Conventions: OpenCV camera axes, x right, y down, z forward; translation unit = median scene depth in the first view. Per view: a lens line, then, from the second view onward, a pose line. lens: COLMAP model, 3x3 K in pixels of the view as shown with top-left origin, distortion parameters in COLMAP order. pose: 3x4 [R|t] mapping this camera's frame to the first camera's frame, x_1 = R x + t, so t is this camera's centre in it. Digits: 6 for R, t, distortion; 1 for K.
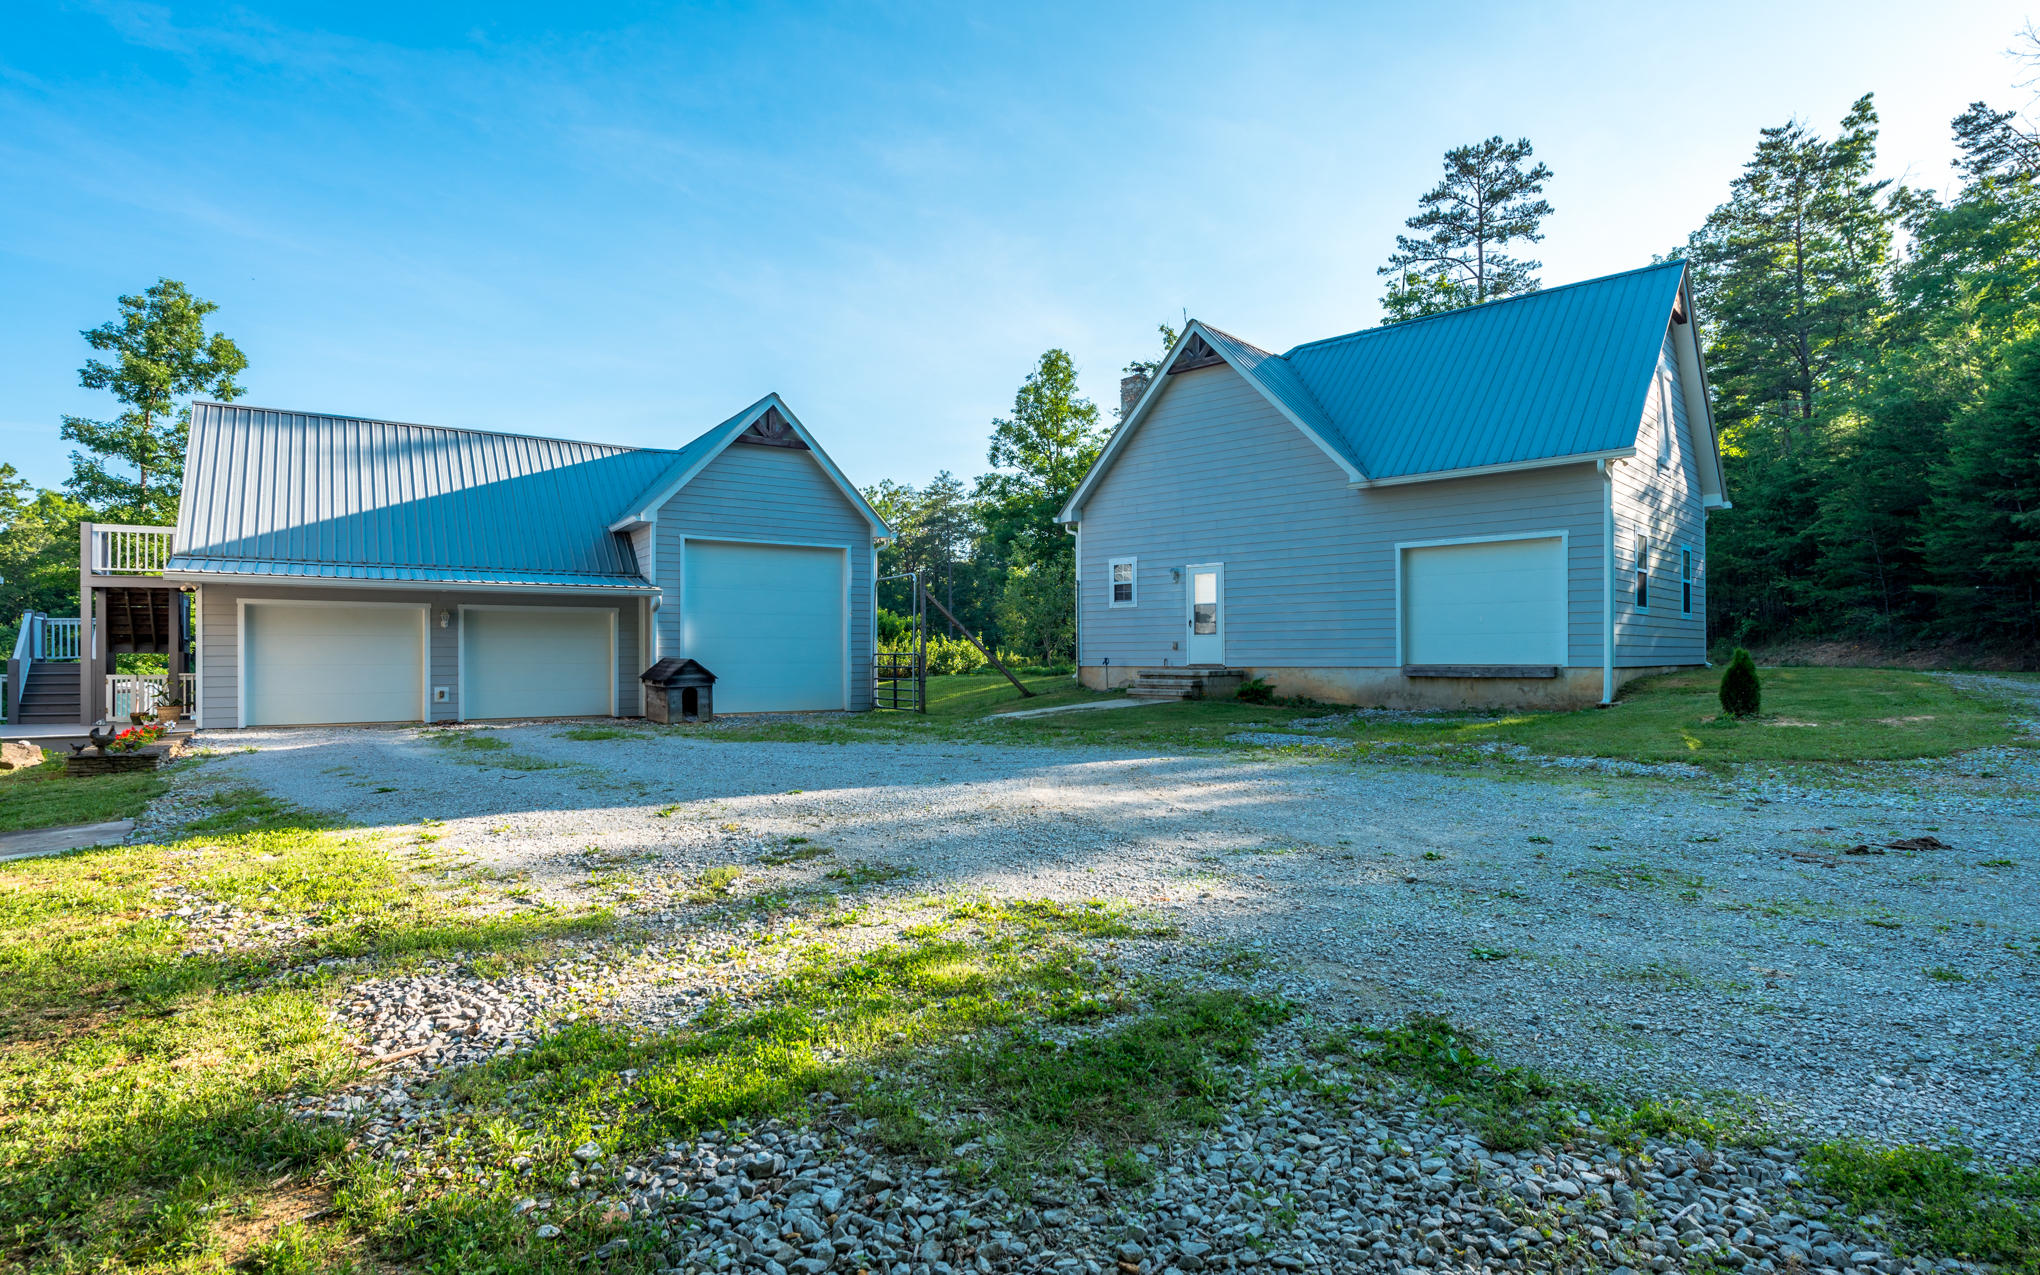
lens RADIAL K [[1075.5, 0, 1020.2], [0, 1075.5, 652.1], [0, 0, 1]] dist [0.040708, -0.019254]
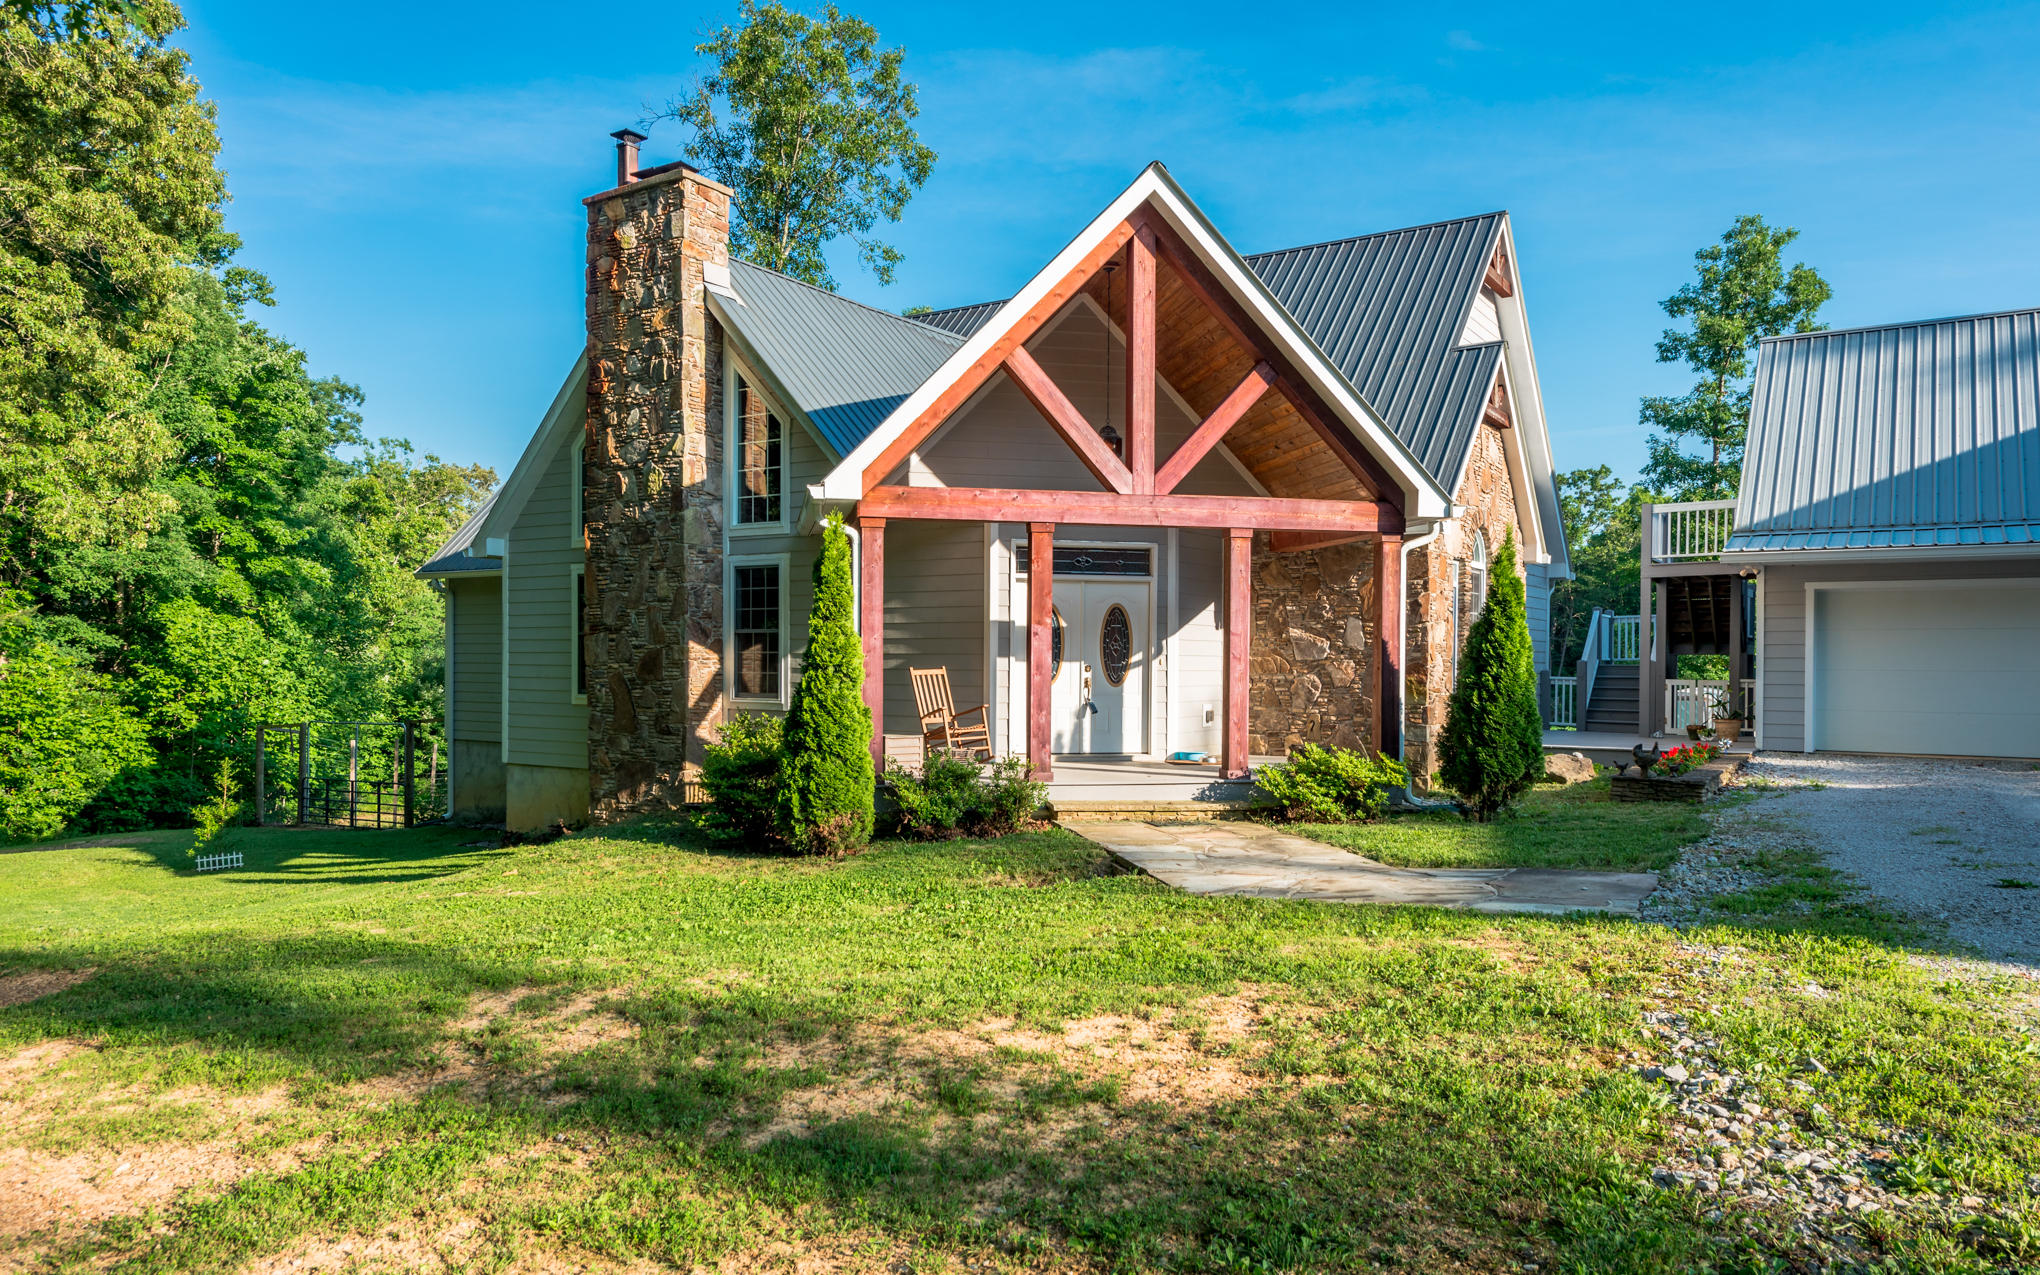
lens RADIAL K [[1348.0, 0, 1018.3], [0, 1348.0, 680.6], [0, 0, 1]] dist [0.005901, -0.001023]
pose [[0.401766, 0.018306, -0.915559, -0.067180], [-0.000679, 0.999806, 0.019693, 0.001100], [0.915742, -0.007290, 0.401700, 0.108393]]
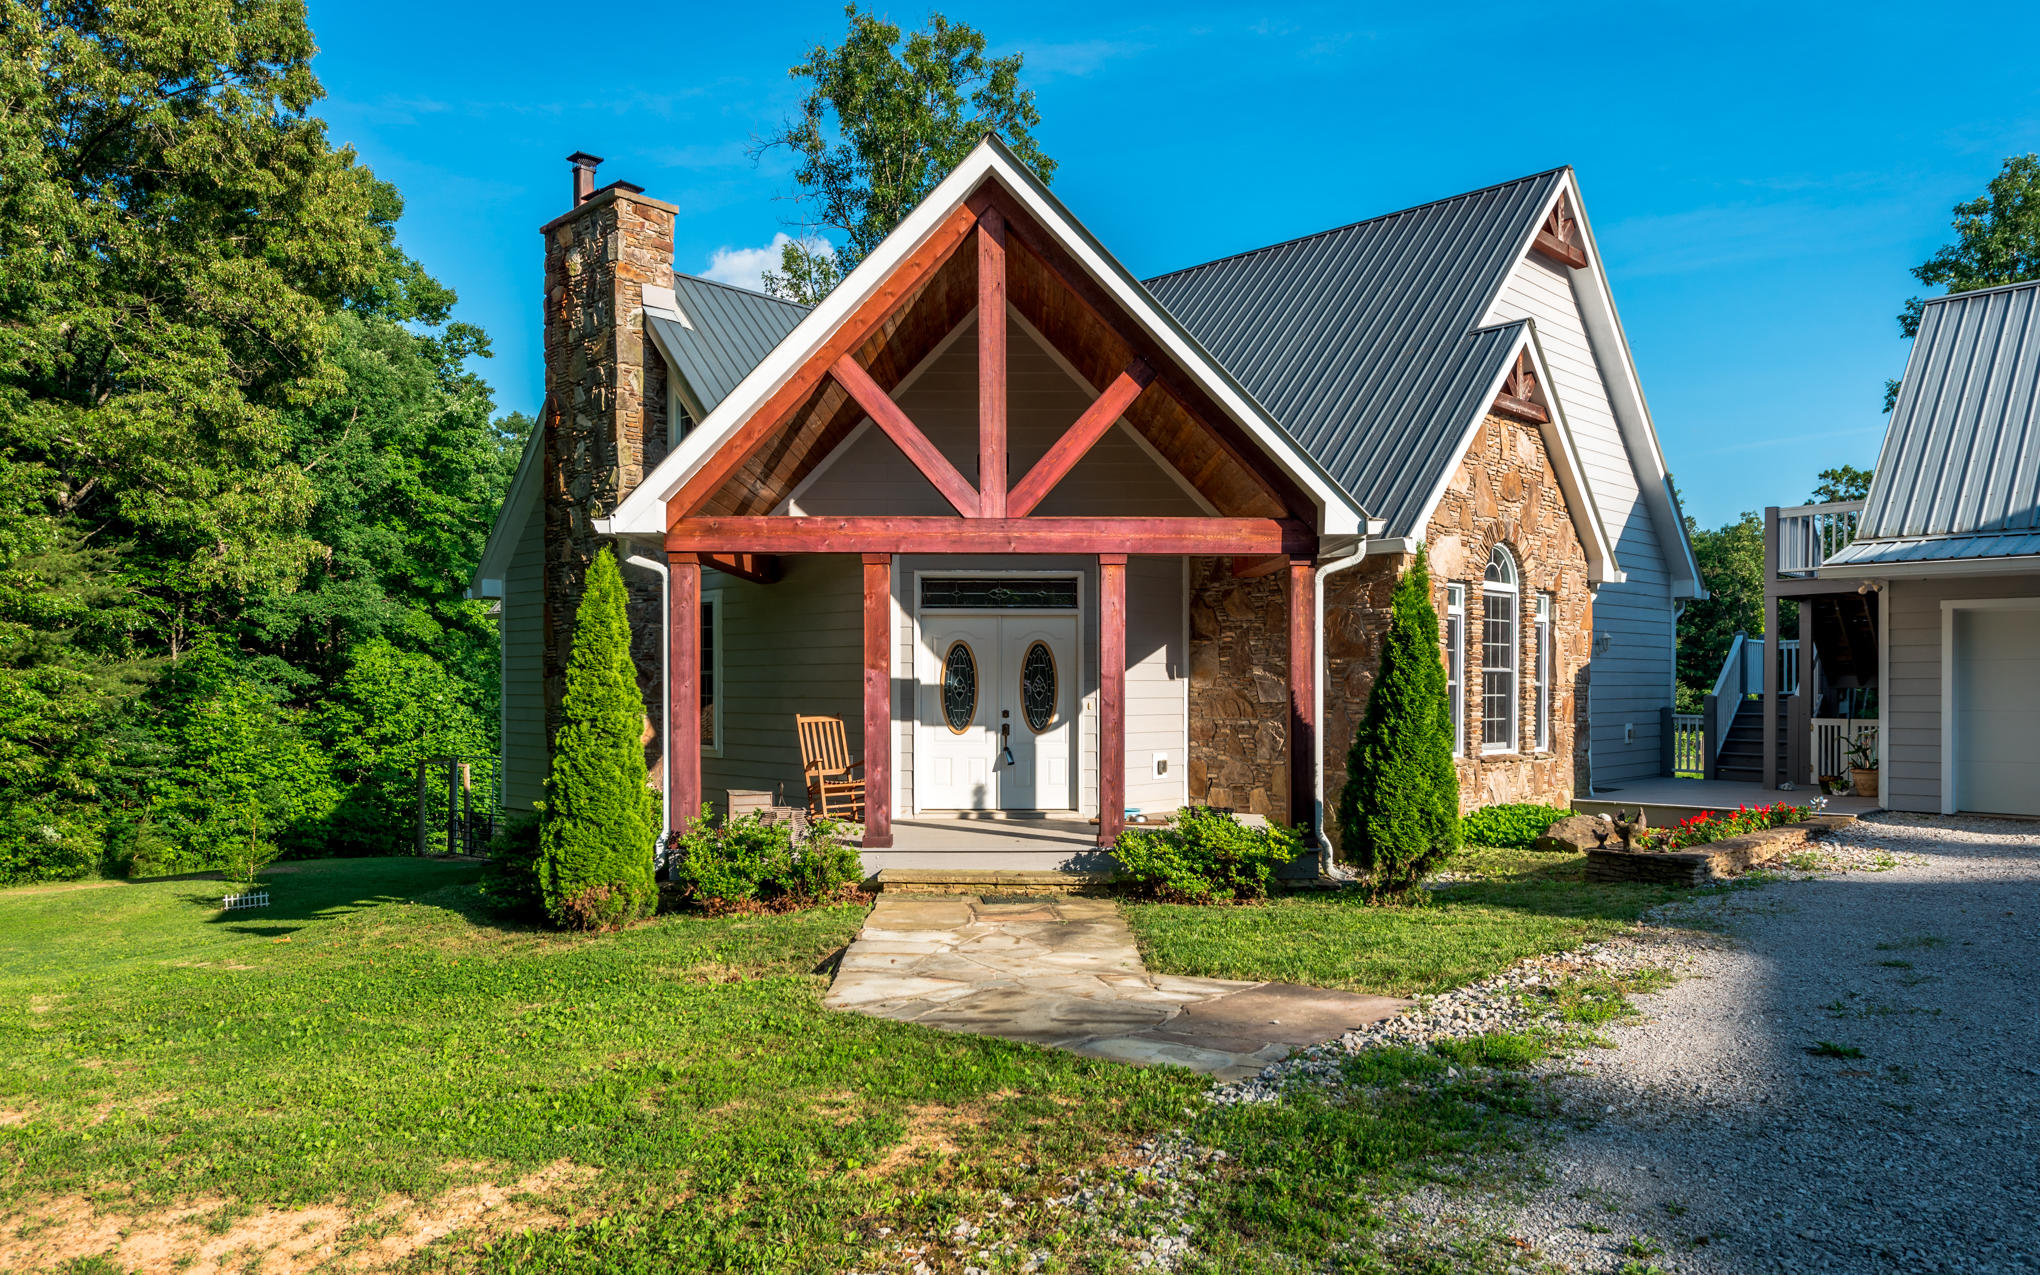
lens RADIAL K [[1368.4, 0, 1022.8], [0, 1368.4, 701.8], [0, 0, 1]] dist [0.002101, -0.001513]
pose [[0.220623, 0.013969, -0.975259, -0.078284], [0.006889, 0.999850, 0.015880, -0.007791], [0.975335, -0.010222, 0.220494, 0.308999]]
